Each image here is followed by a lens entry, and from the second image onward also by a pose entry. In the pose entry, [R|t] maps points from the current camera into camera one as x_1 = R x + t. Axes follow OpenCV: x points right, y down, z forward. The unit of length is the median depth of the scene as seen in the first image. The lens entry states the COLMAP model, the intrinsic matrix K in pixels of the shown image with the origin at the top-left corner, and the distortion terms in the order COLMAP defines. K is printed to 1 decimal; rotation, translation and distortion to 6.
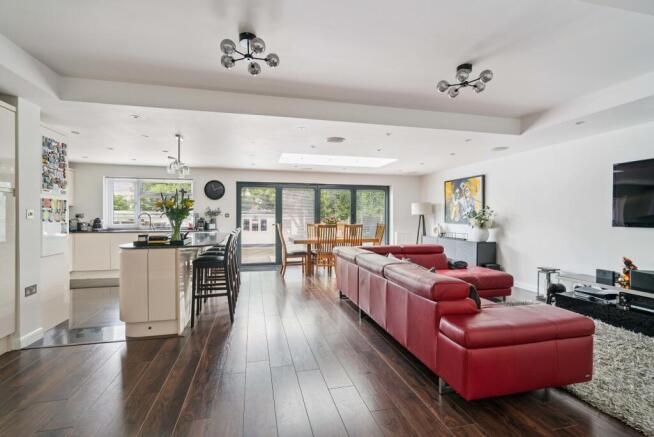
lens RADIAL K [[302.2, 0, 329.4], [0, 302.2, 219.5], [0, 0, 1]] dist [-0.012033, 0.002454]
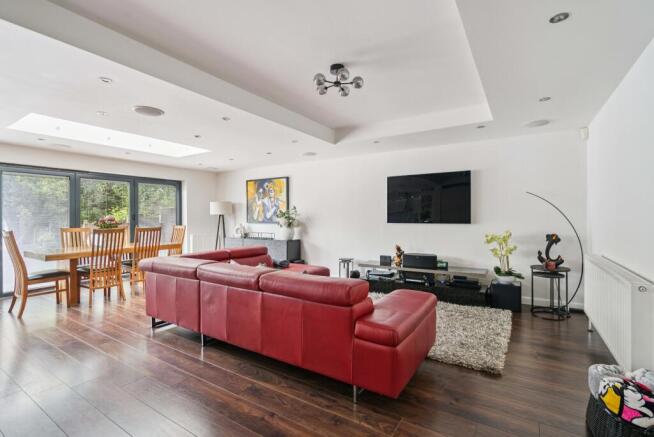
lens RADIAL K [[302.2, 0, 337.5], [0, 302.2, 218.6], [0, 0, 1]] dist [-0.012033, 0.002454]
pose [[0.718515, -0.011459, 0.695417, -0.112323], [0.013551, 0.999905, 0.002476, -0.001219], [-0.695379, 0.007644, 0.718602, 0.122652]]
